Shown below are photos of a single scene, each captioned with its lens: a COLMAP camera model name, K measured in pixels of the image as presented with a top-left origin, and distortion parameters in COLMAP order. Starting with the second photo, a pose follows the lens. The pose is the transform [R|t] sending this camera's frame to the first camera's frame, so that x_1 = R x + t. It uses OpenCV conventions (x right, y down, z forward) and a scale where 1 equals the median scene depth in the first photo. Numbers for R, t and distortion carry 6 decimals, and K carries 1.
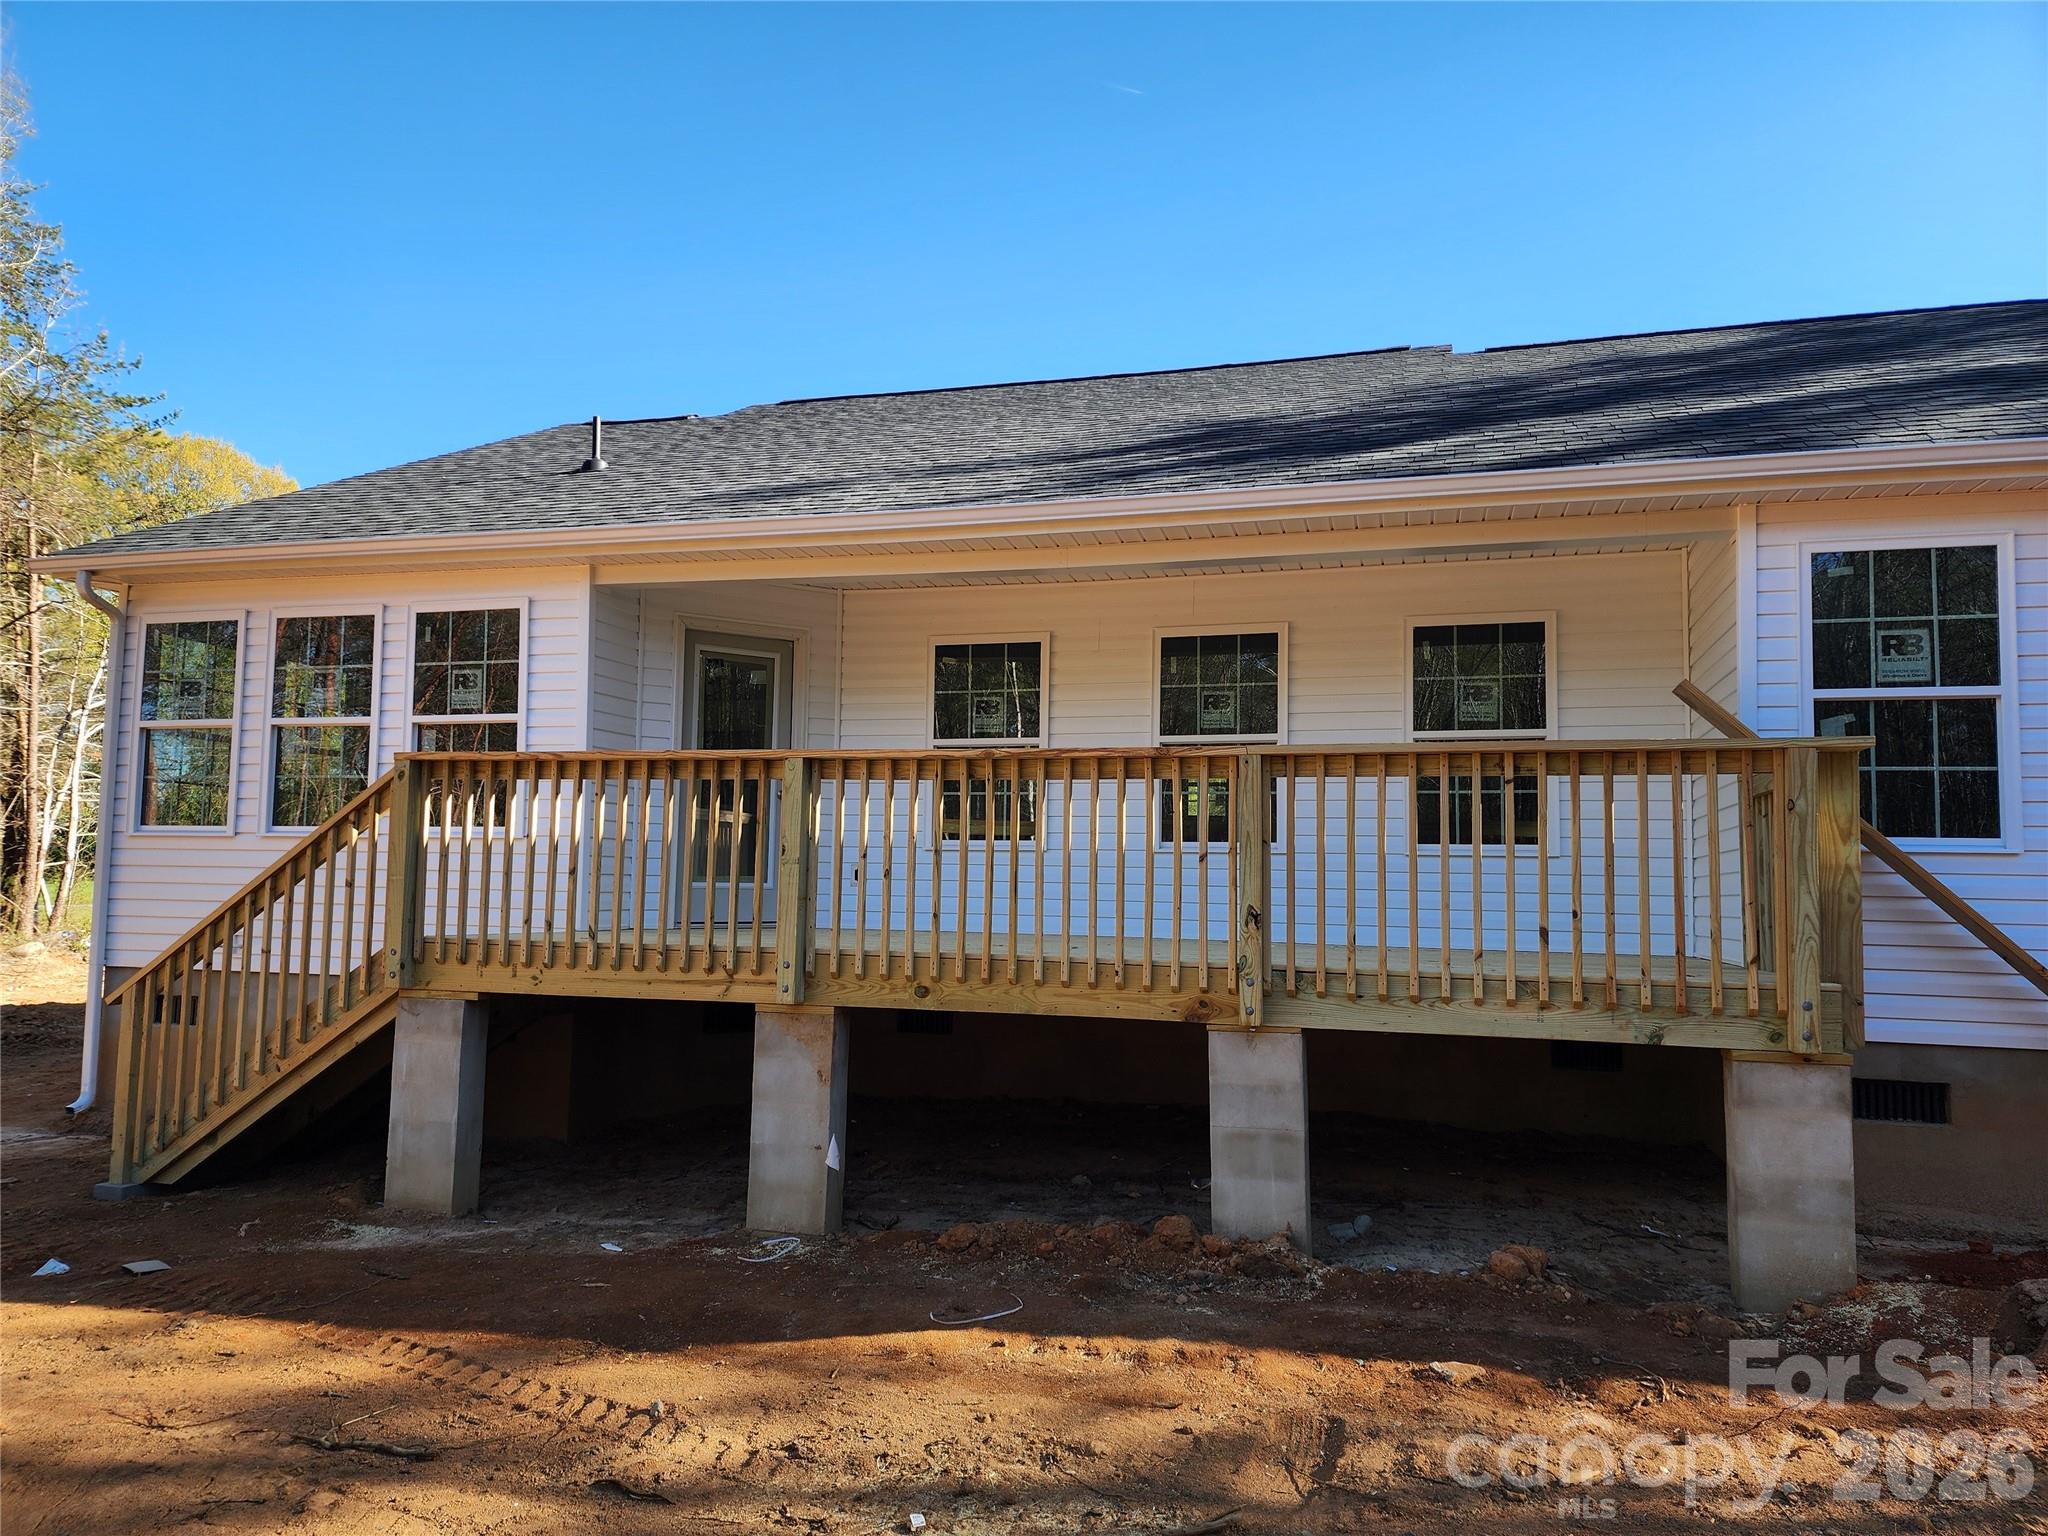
lens RADIAL K [[1361.4, 0, 1021.1], [0, 1361.4, 782.1], [0, 0, 1]] dist [0.071093, -0.084256]
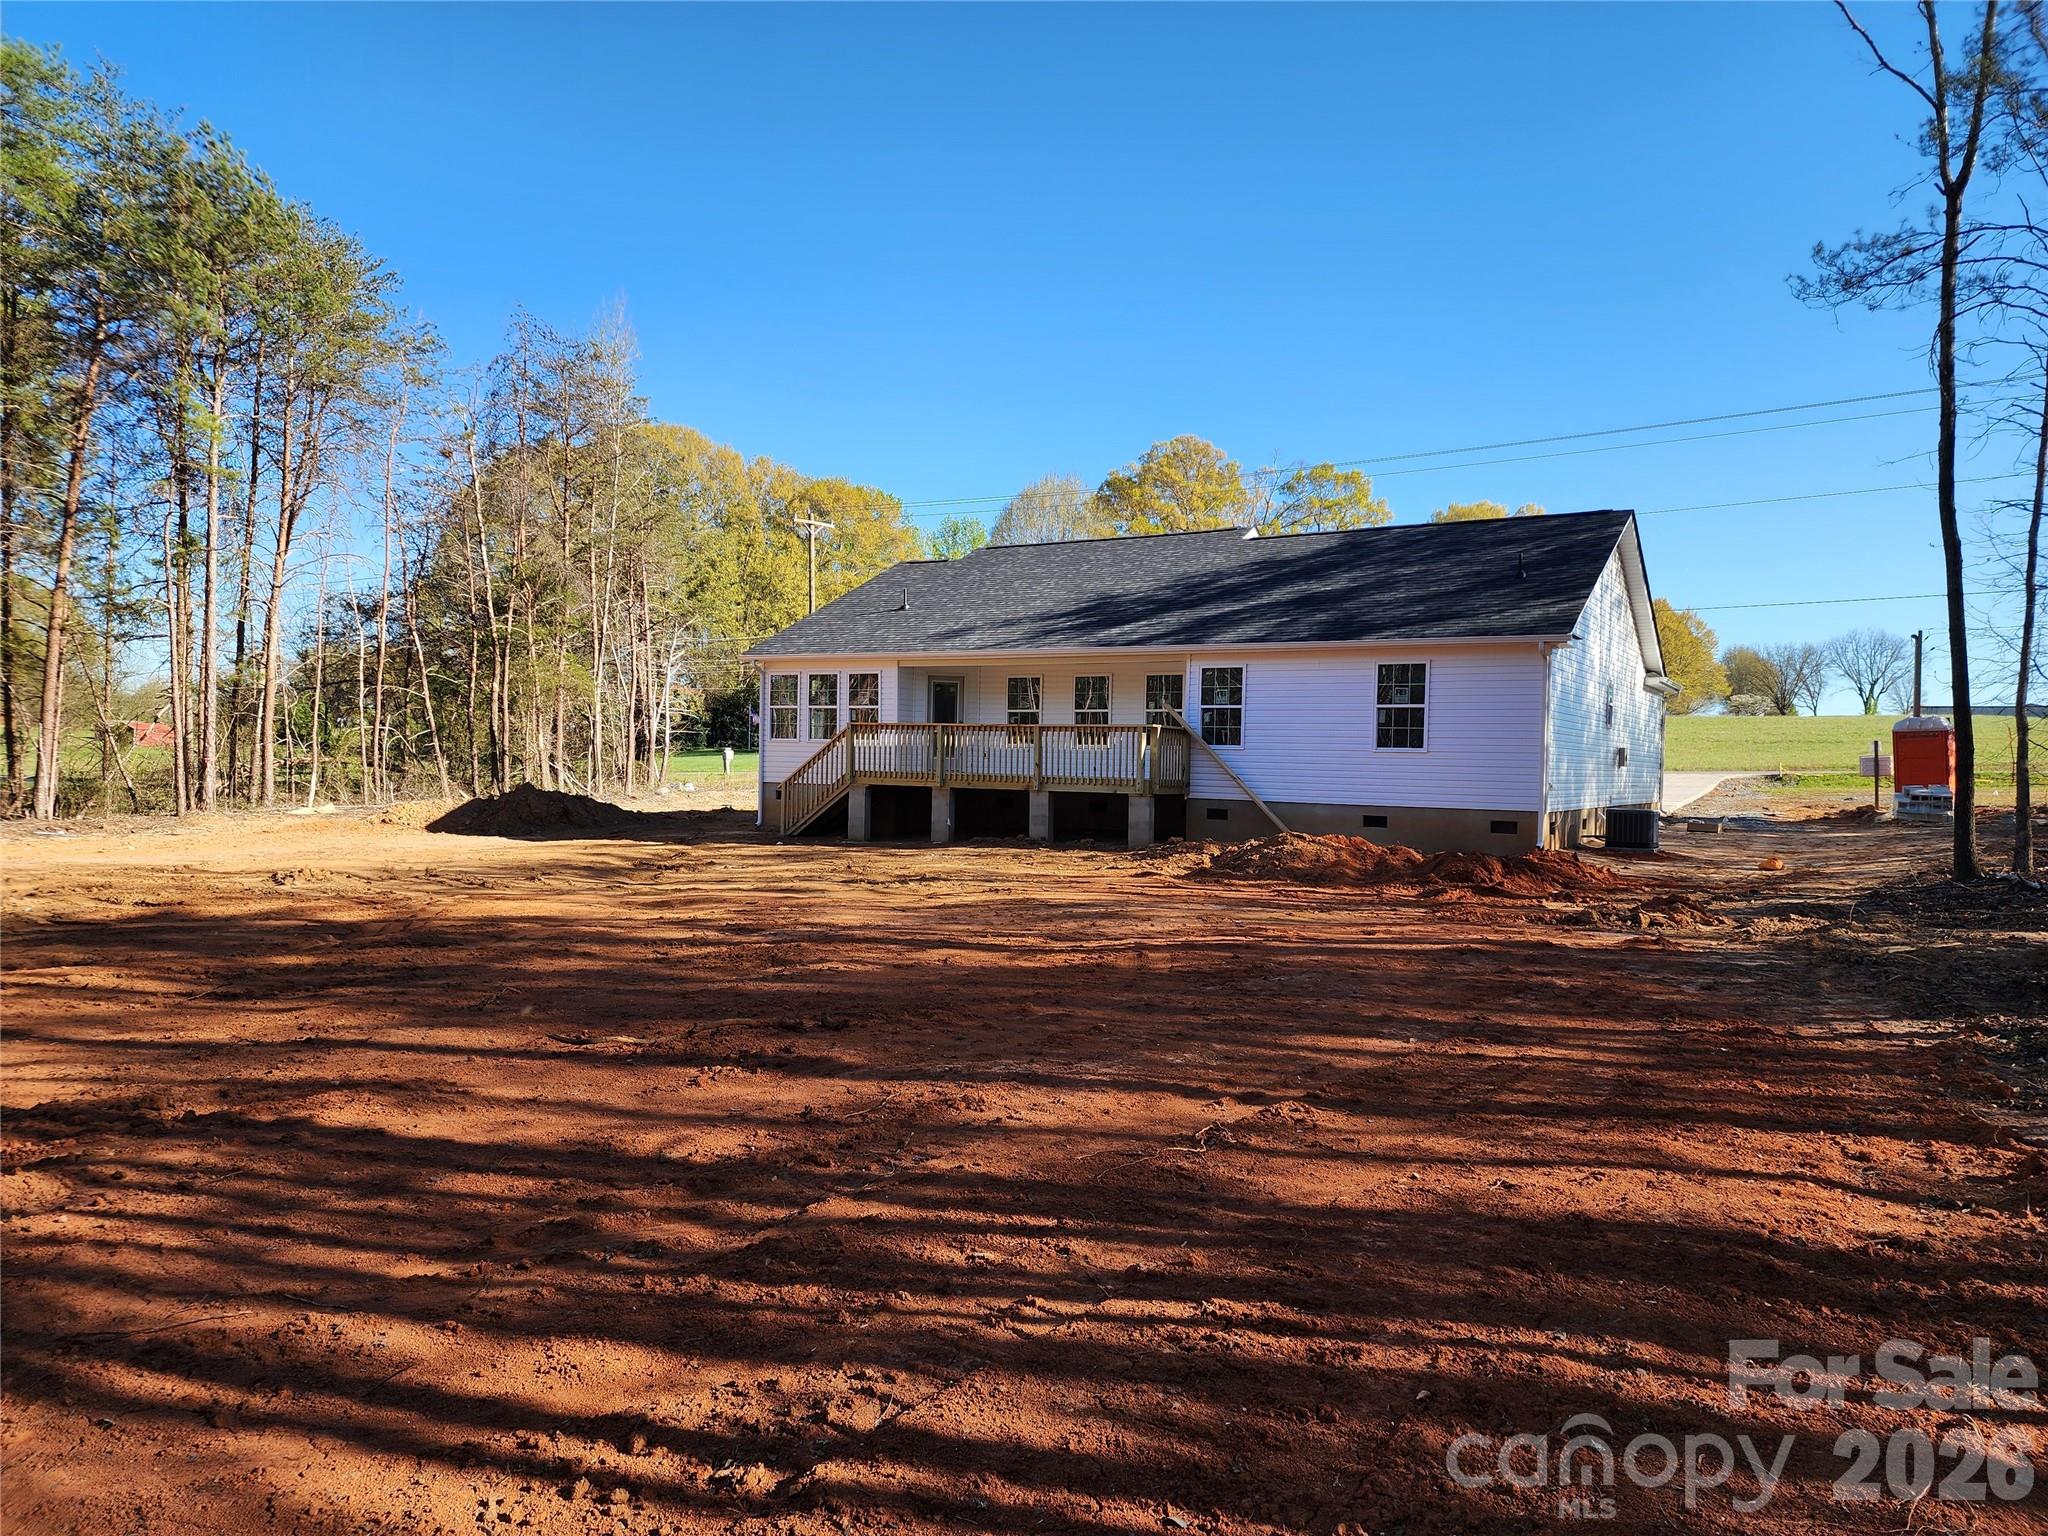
lens RADIAL K [[1361.4, 0, 1021.1], [0, 1361.4, 782.1], [0, 0, 1]] dist [0.071093, -0.084256]
pose [[0.962536, 0.006400, -0.271077, 0.863031], [0.017616, 0.996133, 0.086070, -0.144438], [0.270580, -0.087621, 0.958702, -2.089218]]
